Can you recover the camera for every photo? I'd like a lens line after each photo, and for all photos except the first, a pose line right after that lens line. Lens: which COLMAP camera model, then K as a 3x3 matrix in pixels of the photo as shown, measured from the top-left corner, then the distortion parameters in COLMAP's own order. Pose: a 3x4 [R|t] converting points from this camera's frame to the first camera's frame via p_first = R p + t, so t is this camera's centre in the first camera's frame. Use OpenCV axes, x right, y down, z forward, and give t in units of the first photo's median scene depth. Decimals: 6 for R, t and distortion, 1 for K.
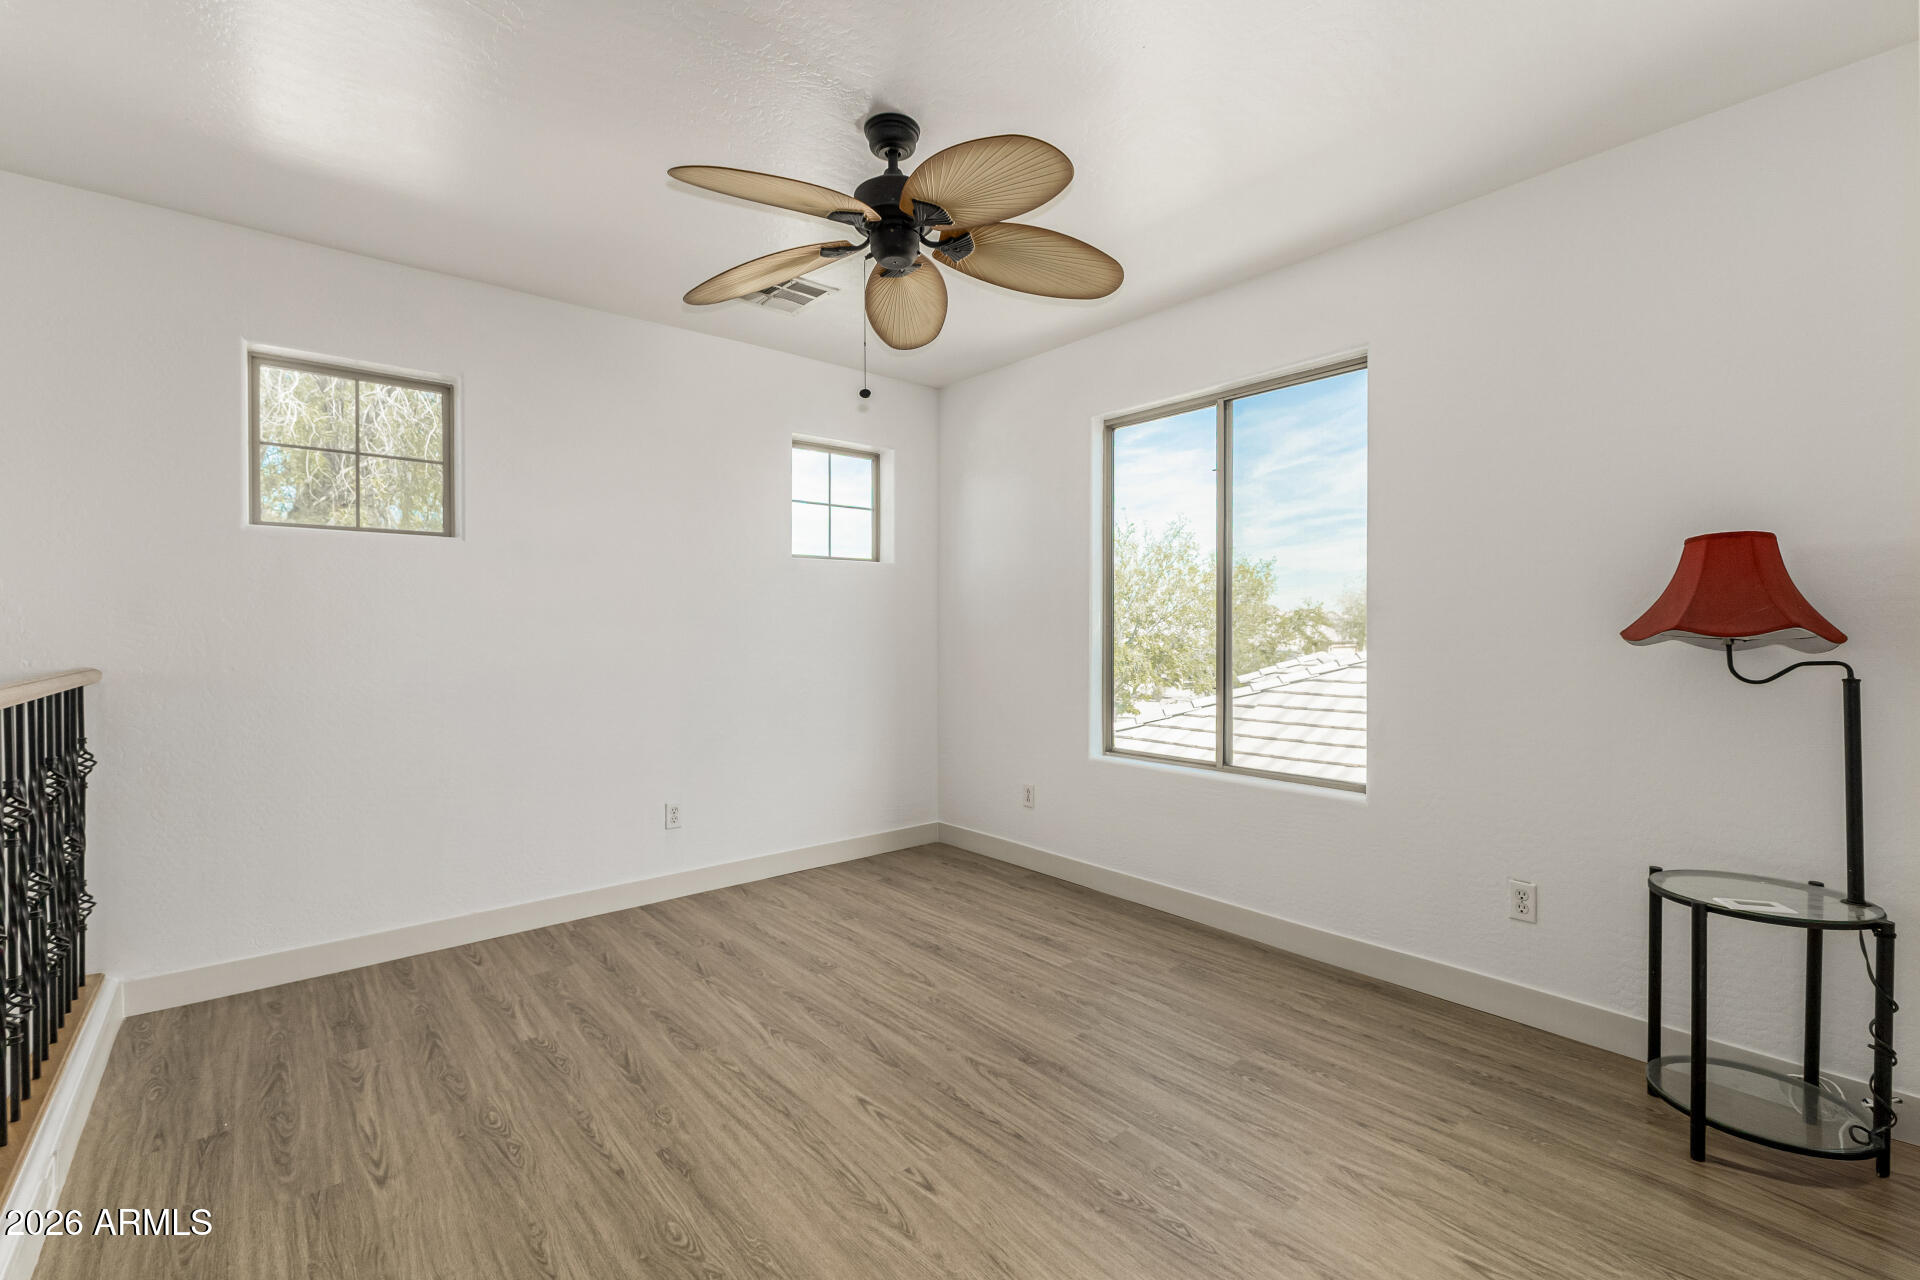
lens RADIAL K [[824.2, 0, 974.1], [0, 824.2, 627.4], [0, 0, 1]] dist [0.001950, 0.000275]
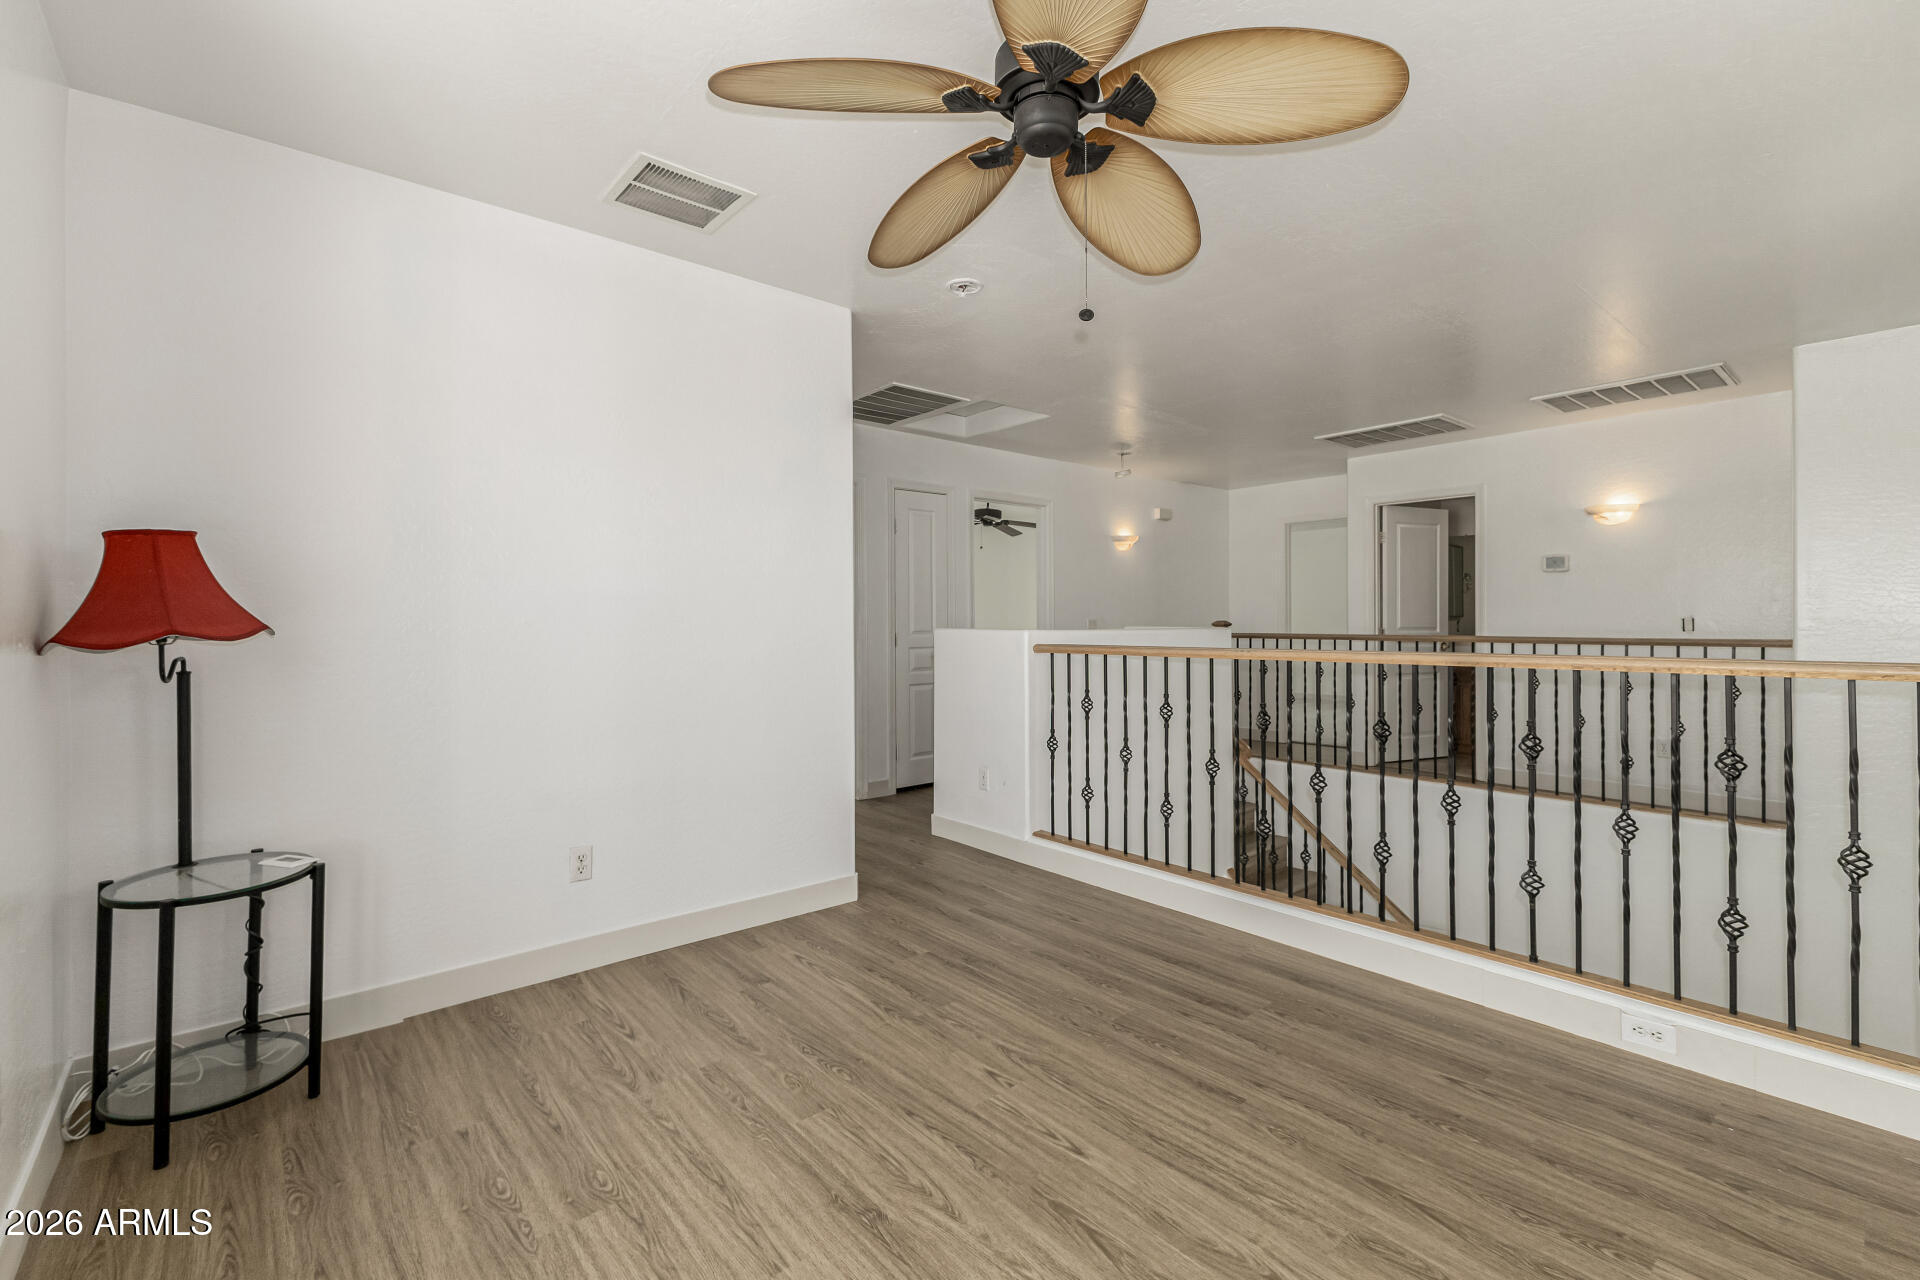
lens RADIAL K [[824.2, 0, 974.1], [0, 824.2, 627.4], [0, 0, 1]] dist [0.001950, 0.000275]
pose [[-0.999956, 0.007981, -0.004871, -0.025492], [0.007952, 0.999951, 0.005907, 0.005596], [0.004918, 0.005868, -0.999971, 1.963408]]
